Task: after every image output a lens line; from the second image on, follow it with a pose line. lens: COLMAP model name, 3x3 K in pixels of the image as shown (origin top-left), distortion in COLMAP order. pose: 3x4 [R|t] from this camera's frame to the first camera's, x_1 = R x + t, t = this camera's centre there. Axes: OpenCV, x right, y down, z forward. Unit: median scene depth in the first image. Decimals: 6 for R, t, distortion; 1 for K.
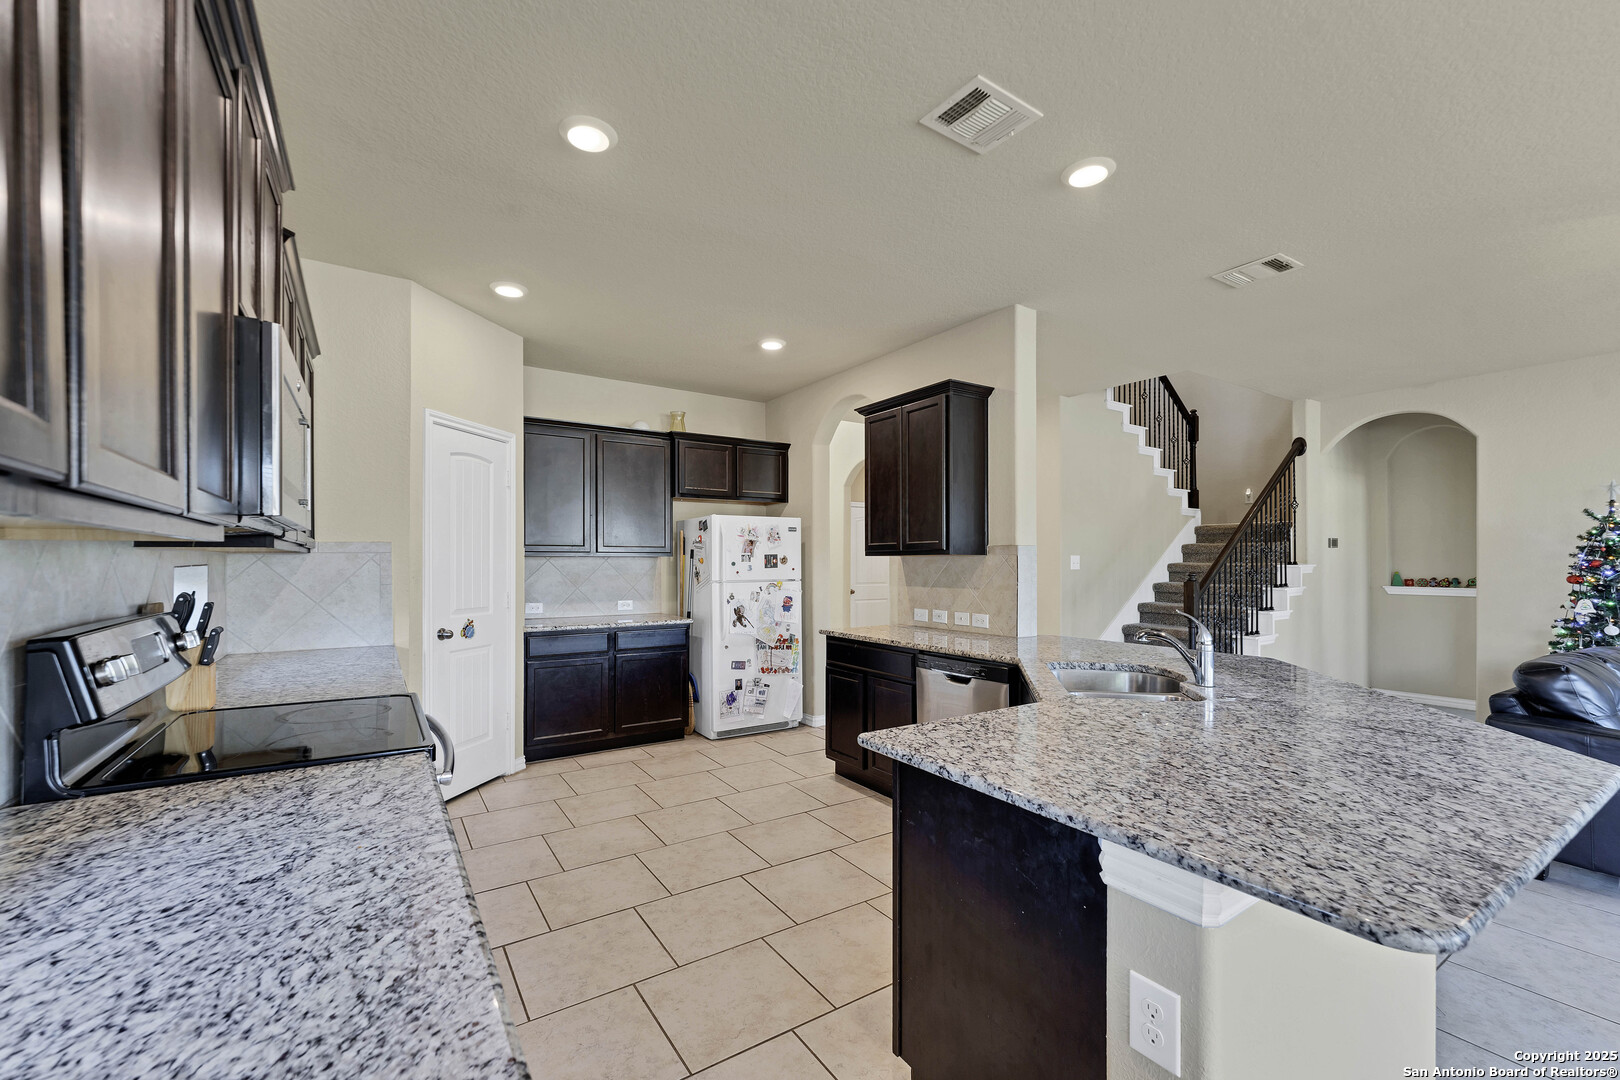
lens RADIAL K [[666.3, 0, 812.6], [0, 666.3, 563.9], [0, 0, 1]] dist [0.001580, -0.000351]
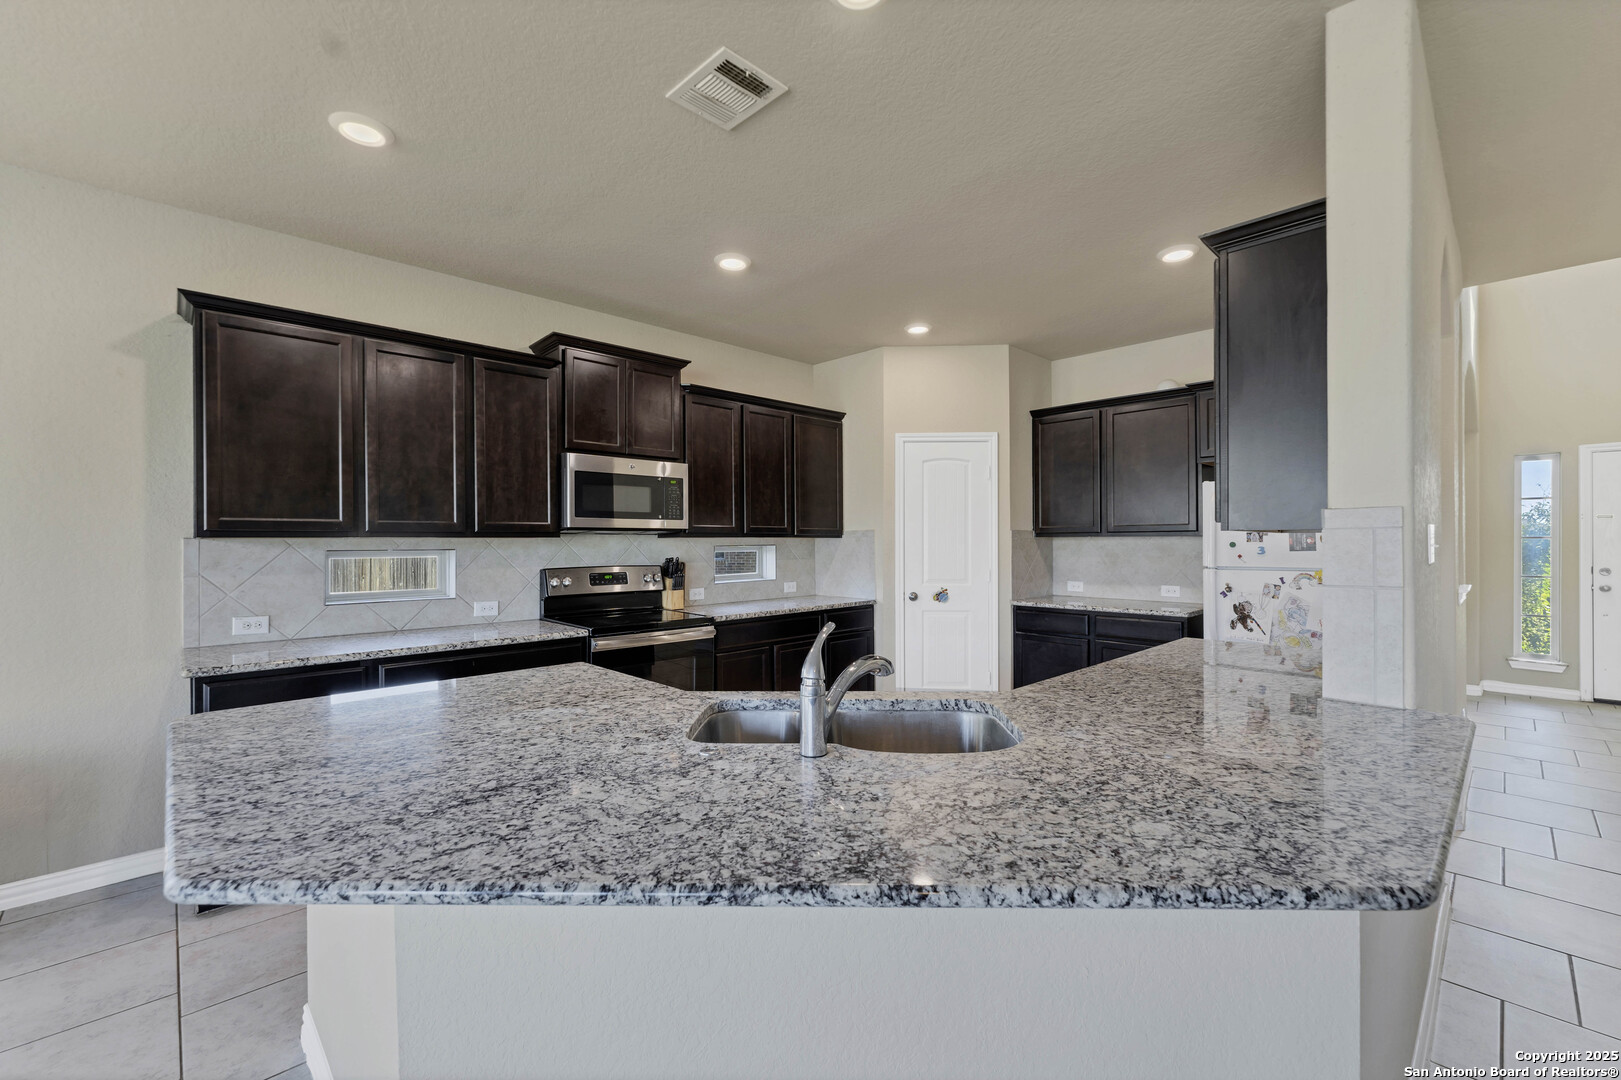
lens RADIAL K [[666.7, 0, 809.3], [0, 666.7, 540.6], [0, 0, 1]] dist [0.001580, -0.000351]
pose [[0.183859, -0.003610, -0.982946, 0.593602], [0.001106, 0.999993, -0.003465, -0.002581], [0.982952, -0.000450, 0.183862, 0.450502]]
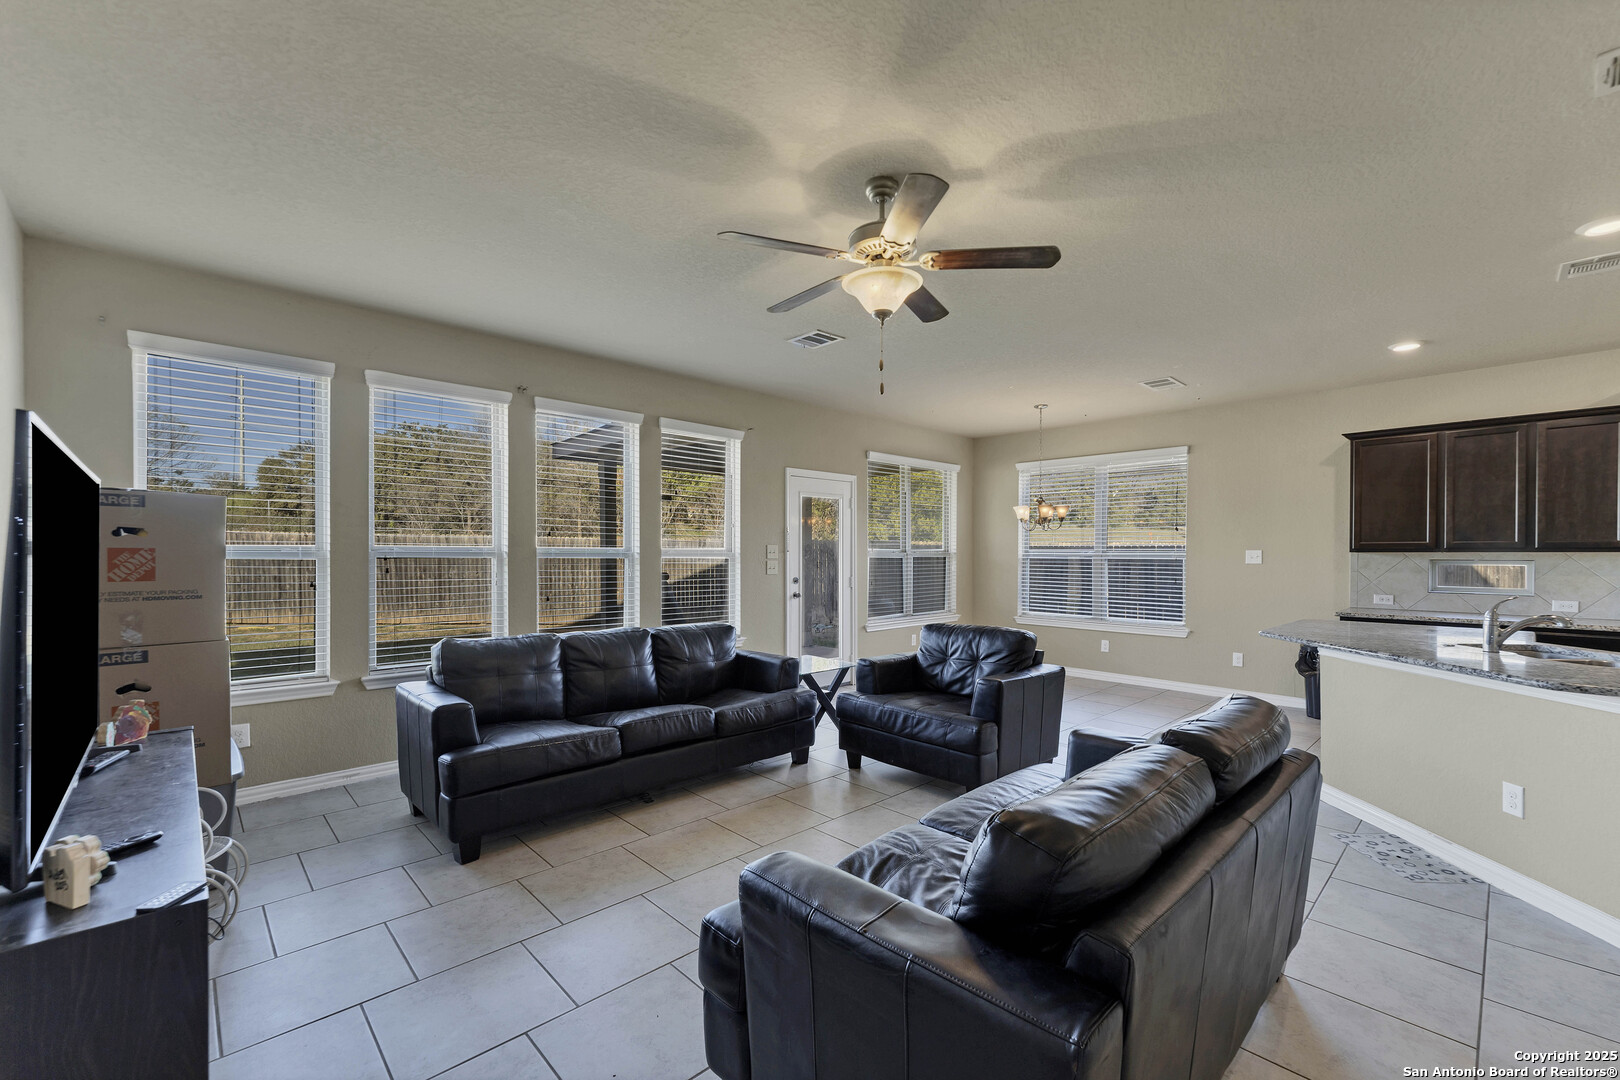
lens RADIAL K [[666.3, 0, 819.4], [0, 666.3, 560.4], [0, 0, 1]] dist [0.001580, -0.000351]
pose [[-0.982763, -0.000543, -0.184871, 1.089092], [-0.002963, 0.999914, 0.012814, -0.005923], [0.184848, 0.013141, -0.982679, 1.041202]]
